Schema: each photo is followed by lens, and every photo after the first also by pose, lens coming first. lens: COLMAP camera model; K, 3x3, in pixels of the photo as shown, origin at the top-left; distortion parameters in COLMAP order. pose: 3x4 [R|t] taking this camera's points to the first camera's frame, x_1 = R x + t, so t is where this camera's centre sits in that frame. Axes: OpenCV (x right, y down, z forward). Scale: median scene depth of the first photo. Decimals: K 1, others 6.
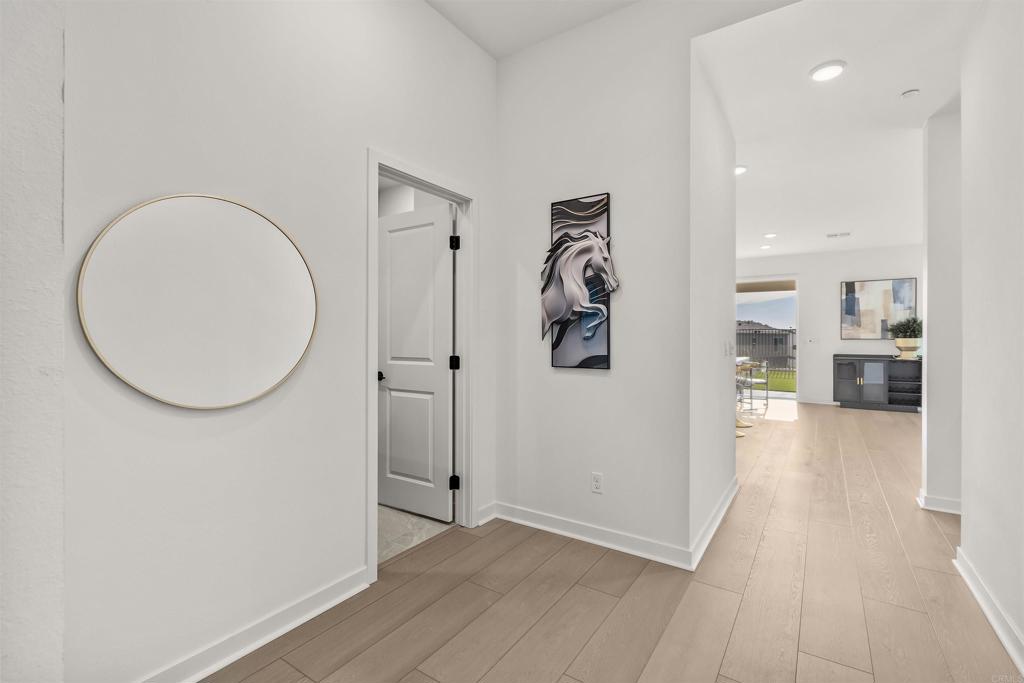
lens RADIAL K [[469.4, 0, 514.9], [0, 469.4, 333.3], [0, 0, 1]] dist [0.002934, 0.000509]
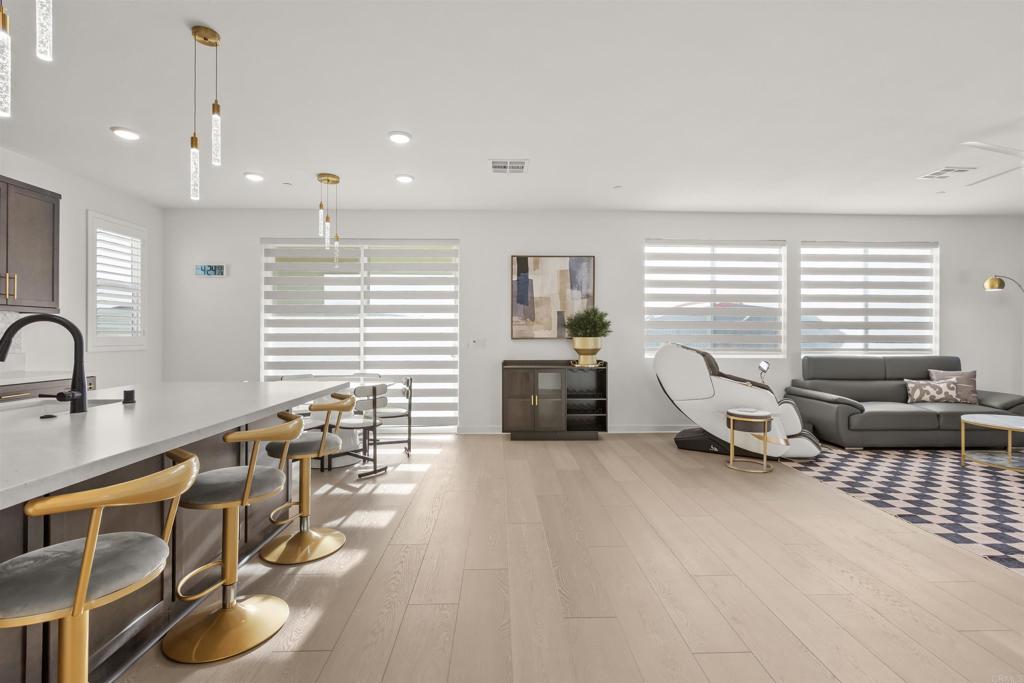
lens RADIAL K [[469.4, 0, 514.9], [0, 469.4, 333.3], [0, 0, 1]] dist [0.002934, 0.000509]
pose [[0.815337, -0.000702, 0.578986, 0.311387], [-0.002017, 0.999990, 0.004053, 0.001949], [-0.578982, -0.004473, 0.815328, 0.454278]]
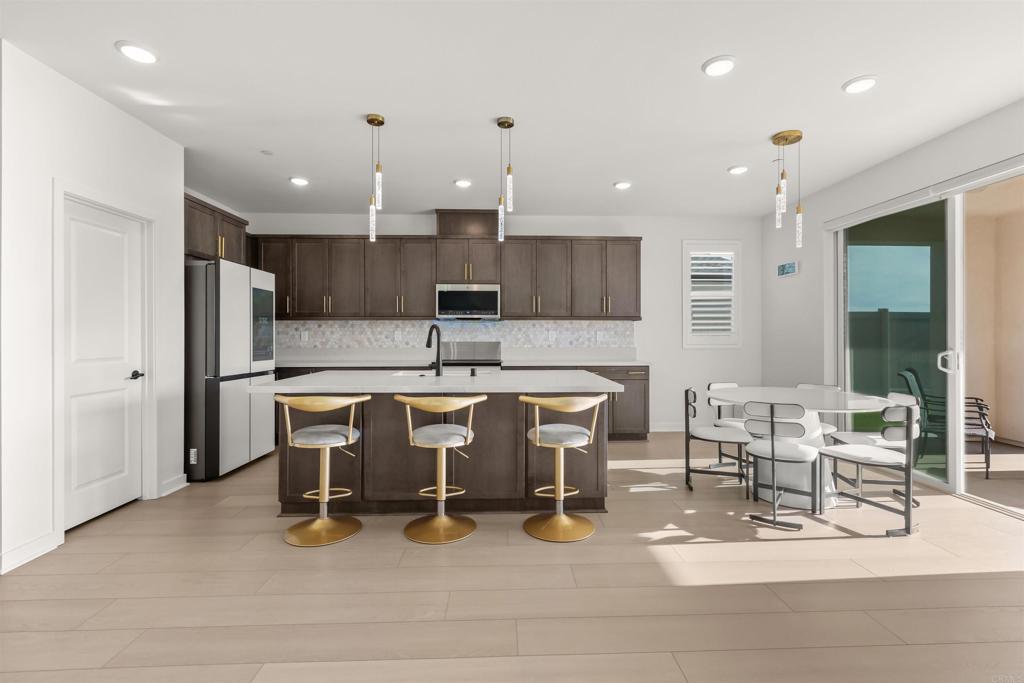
lens RADIAL K [[464.8, 0, 512.4], [0, 464.8, 333.8], [0, 0, 1]] dist [0.002089, 0.000227]
pose [[0.572912, -0.006816, -0.819588, 0.672481], [0.006056, 0.999973, -0.004082, 0.005751], [0.819594, -0.002624, 0.572938, 0.579947]]
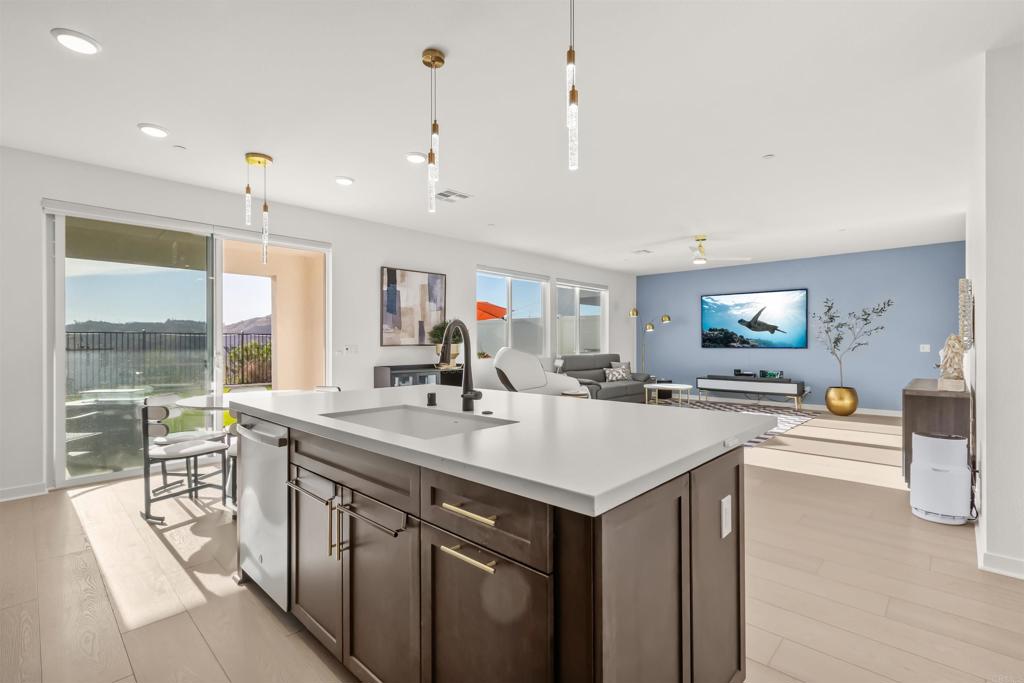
lens RADIAL K [[467.0, 0, 517.0], [0, 467.0, 343.4], [0, 0, 1]] dist [0.003096, 0.000375]
pose [[0.171929, -0.005467, 0.985094, 0.020354], [-0.001582, 0.999982, 0.005826, 0.004654], [-0.985108, -0.002560, 0.171918, 0.704029]]
